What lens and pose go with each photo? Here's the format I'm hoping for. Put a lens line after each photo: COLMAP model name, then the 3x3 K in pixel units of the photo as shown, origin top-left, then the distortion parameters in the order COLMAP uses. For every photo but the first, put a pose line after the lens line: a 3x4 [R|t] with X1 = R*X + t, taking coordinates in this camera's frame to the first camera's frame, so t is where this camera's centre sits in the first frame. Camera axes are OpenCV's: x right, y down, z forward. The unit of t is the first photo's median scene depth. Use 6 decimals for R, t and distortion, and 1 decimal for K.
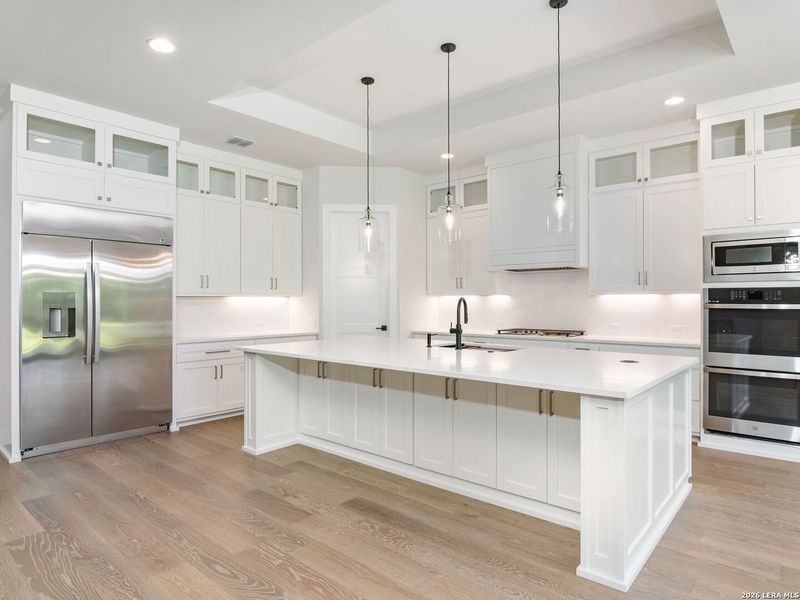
lens RADIAL K [[484.6, 0, 393.9], [0, 484.6, 297.8], [0, 0, 1]] dist [-0.003089, -0.003120]
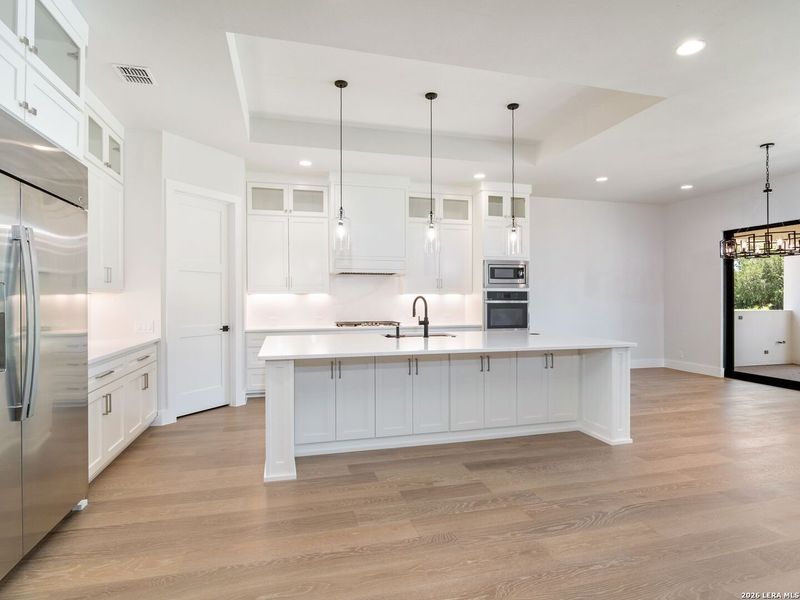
lens RADIAL K [[439.6, 0, 397.6], [0, 439.6, 296.1], [0, 0, 1]] dist [-0.006277, -0.002116]
pose [[0.553336, 0.004950, 0.832944, -0.822911], [-0.005208, 0.999983, -0.002482, 0.002869], [-0.832942, -0.002965, 0.553352, 0.415080]]
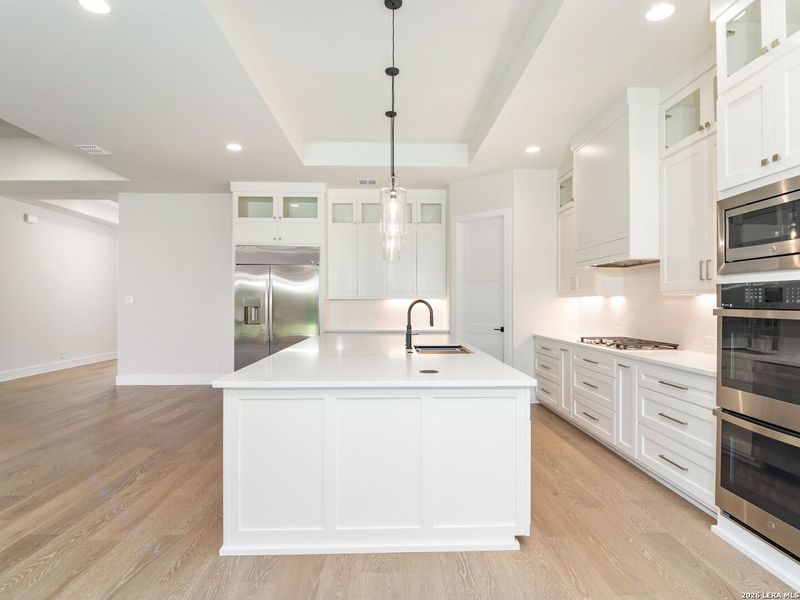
lens RADIAL K [[446.6, 0, 396.0], [0, 446.6, 299.3], [0, 0, 1]] dist [-0.006048, -0.001449]
pose [[0.678053, -0.003291, -0.735006, 0.800527], [0.003078, 0.999994, -0.001638, -0.000898], [0.735007, -0.001152, 0.678059, 0.303746]]
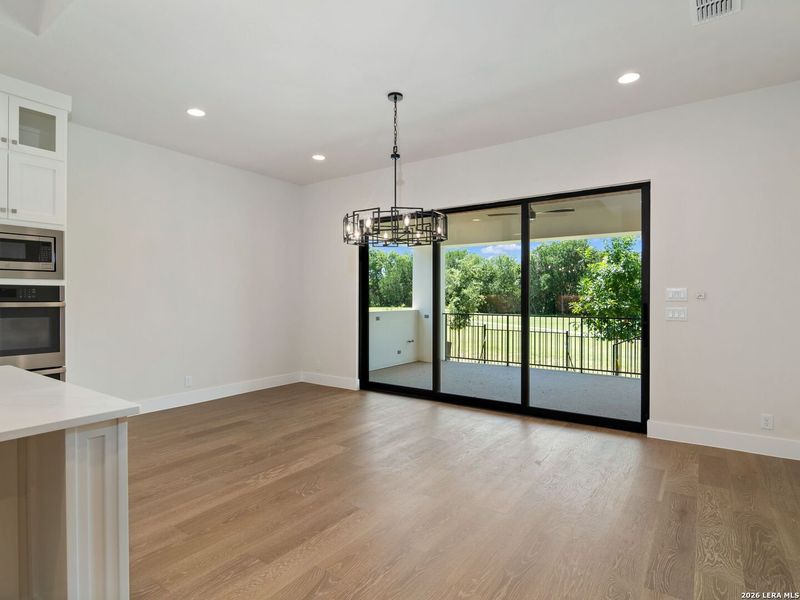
lens RADIAL K [[446.6, 0, 396.0], [0, 446.6, 299.3], [0, 0, 1]] dist [-0.006048, -0.001449]
pose [[-0.098468, -0.001818, 0.995139, -0.180693], [-0.000402, 0.999998, 0.001787, 0.004905], [-0.995140, -0.000224, -0.098469, 0.322390]]
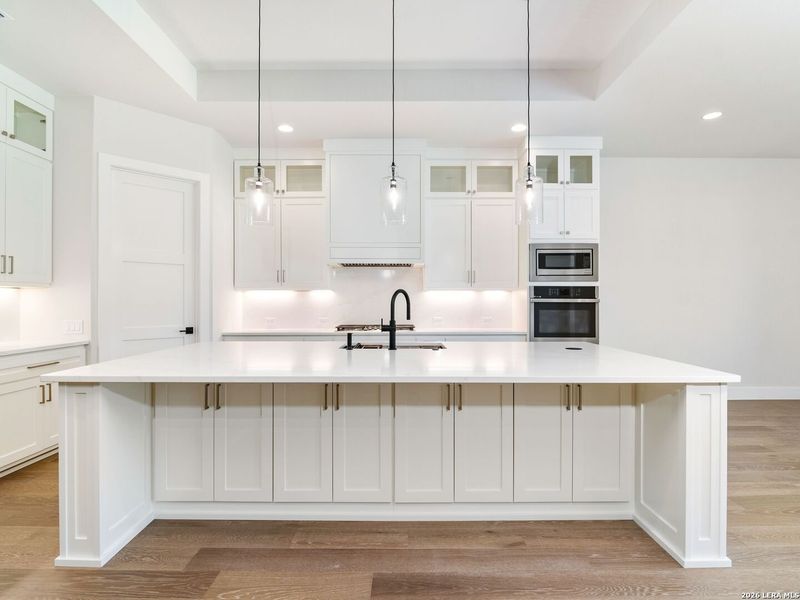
lens RADIAL K [[434.0, 0, 398.9], [0, 434.0, 297.5], [0, 0, 1]] dist [-0.008275, -0.003159]
pose [[0.750535, 0.007387, 0.660789, -0.350859], [-0.005923, 0.999973, -0.004451, 0.017105], [-0.660804, -0.000573, 0.750558, 0.400511]]
